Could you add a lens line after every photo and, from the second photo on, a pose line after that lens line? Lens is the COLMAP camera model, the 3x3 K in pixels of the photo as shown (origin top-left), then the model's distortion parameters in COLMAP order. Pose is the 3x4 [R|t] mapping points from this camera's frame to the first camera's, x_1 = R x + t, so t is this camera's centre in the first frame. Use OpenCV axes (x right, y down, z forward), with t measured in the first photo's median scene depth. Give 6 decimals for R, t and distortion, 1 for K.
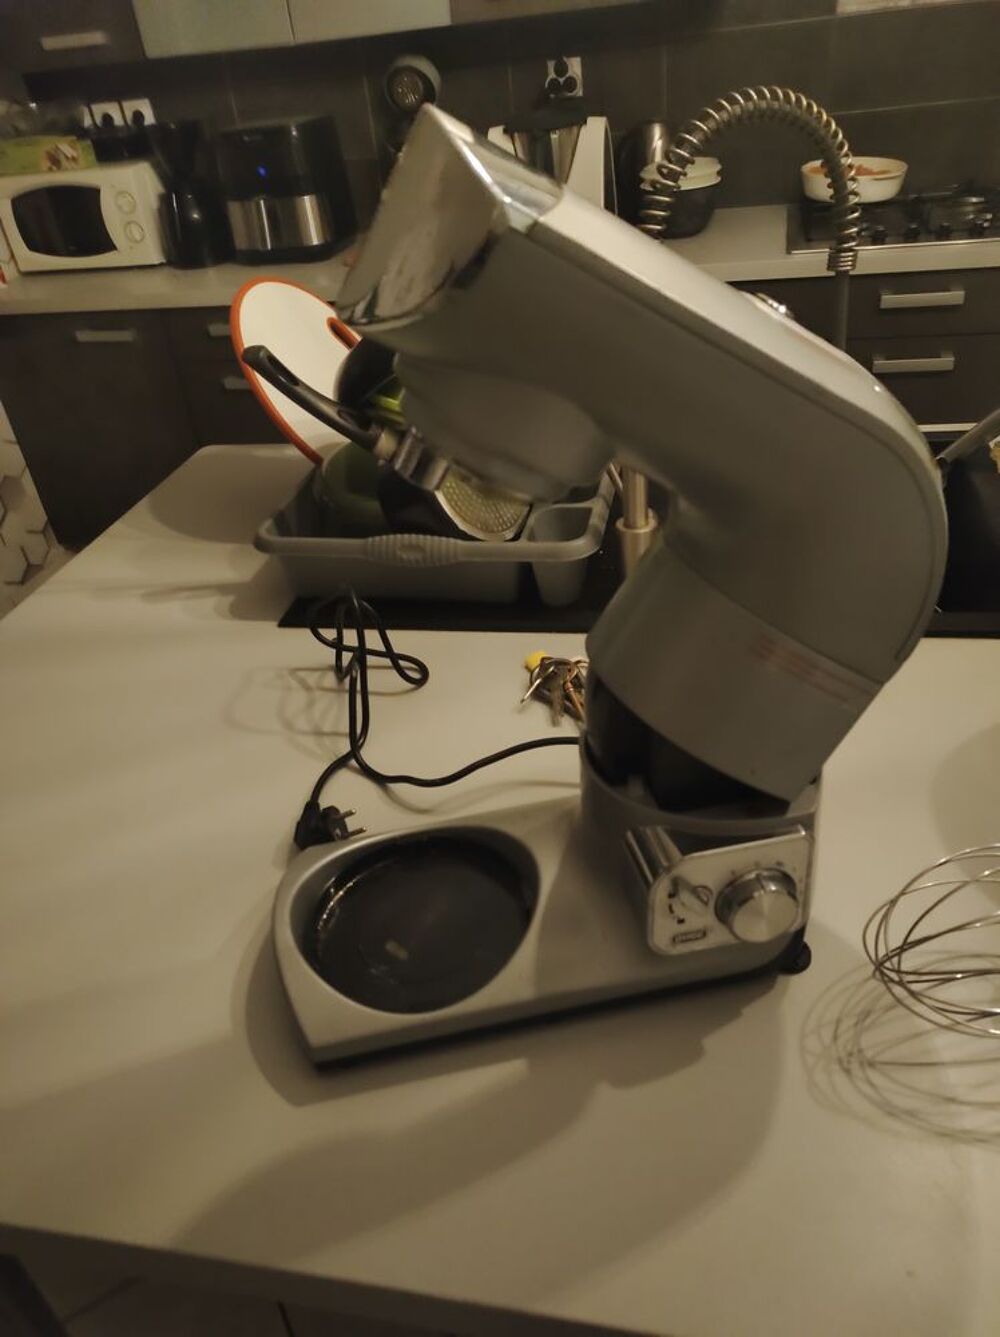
lens RADIAL K [[991.3, 0, 500.0], [0, 991.3, 668.5], [0, 0, 1]] dist [0.077382, -0.005799]
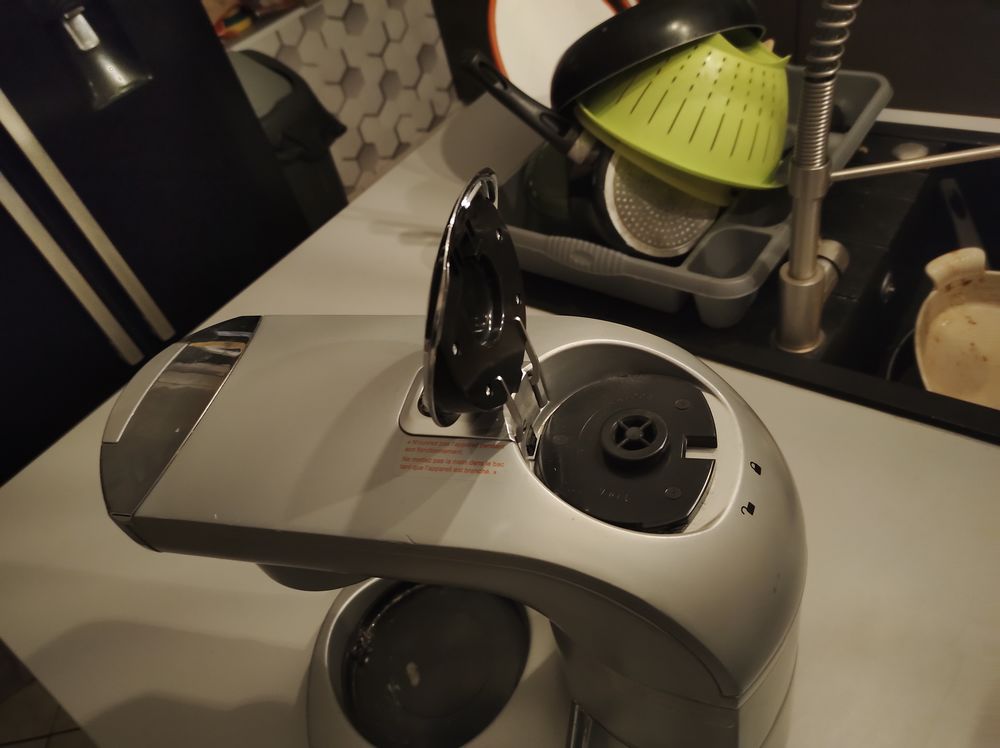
lens RADIAL K [[741.4, 0, 500.0], [0, 741.4, 374.0], [0, 0, 1]] dist [0.077382, -0.005799]
pose [[0.905027, 0.232028, -0.356496, 0.150053], [-0.131091, 0.949470, 0.285171, -0.216869], [0.404650, -0.211354, 0.889712, 0.208497]]
